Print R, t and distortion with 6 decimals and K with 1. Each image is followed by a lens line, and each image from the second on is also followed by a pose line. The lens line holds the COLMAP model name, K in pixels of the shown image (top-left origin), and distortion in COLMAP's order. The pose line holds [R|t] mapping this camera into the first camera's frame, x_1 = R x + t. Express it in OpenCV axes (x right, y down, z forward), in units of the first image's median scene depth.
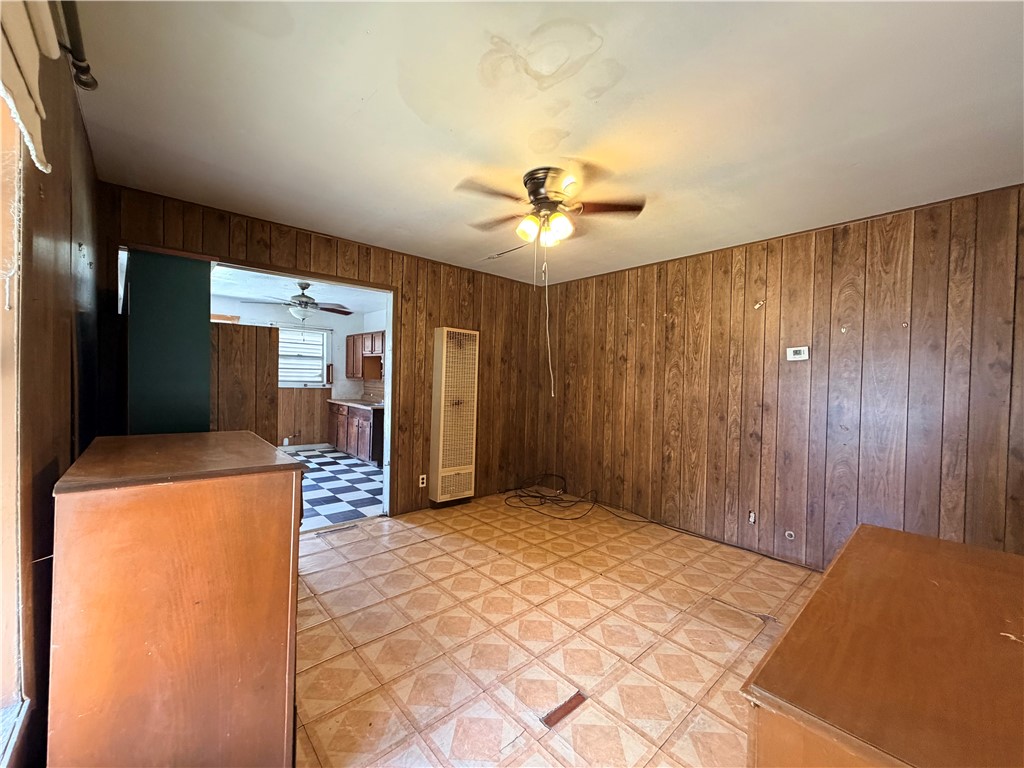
lens RADIAL K [[408.1, 0, 510.4], [0, 408.1, 385.0], [0, 0, 1]] dist [-0.000288, -0.000031]
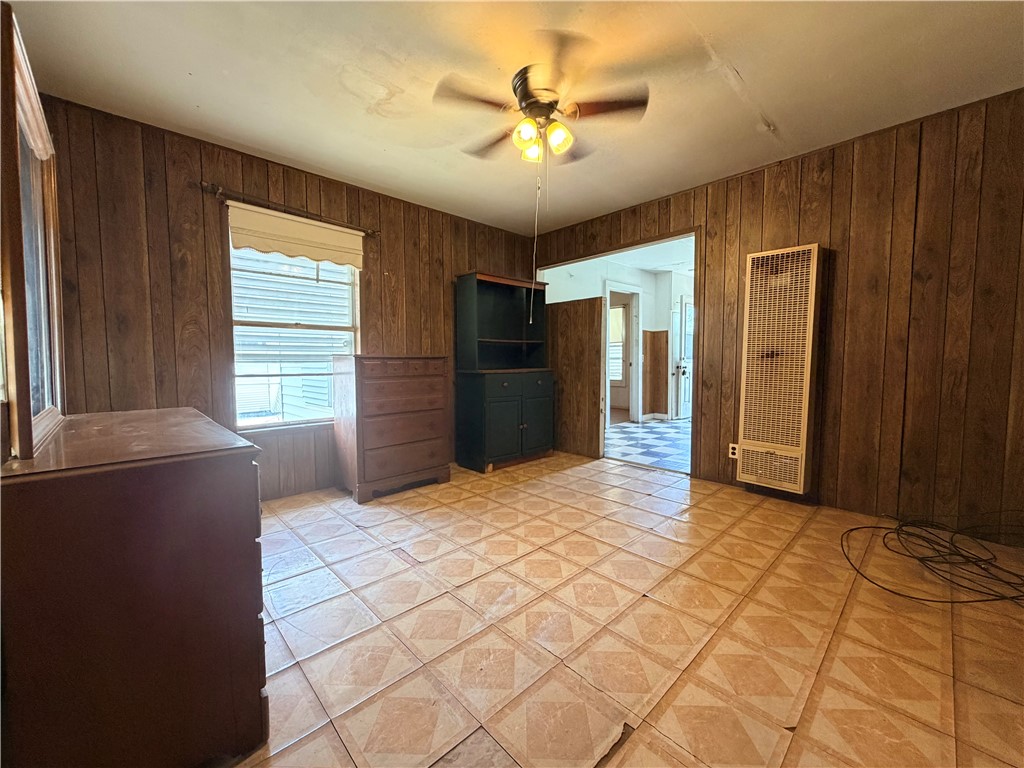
lens RADIAL K [[408.1, 0, 510.4], [0, 408.1, 385.0], [0, 0, 1]] dist [-0.000288, -0.000031]
pose [[0.023633, 0.042035, -0.998837, 0.671438], [-0.010999, 0.999066, 0.041785, 0.083867], [0.999660, 0.009998, 0.024073, 0.607010]]
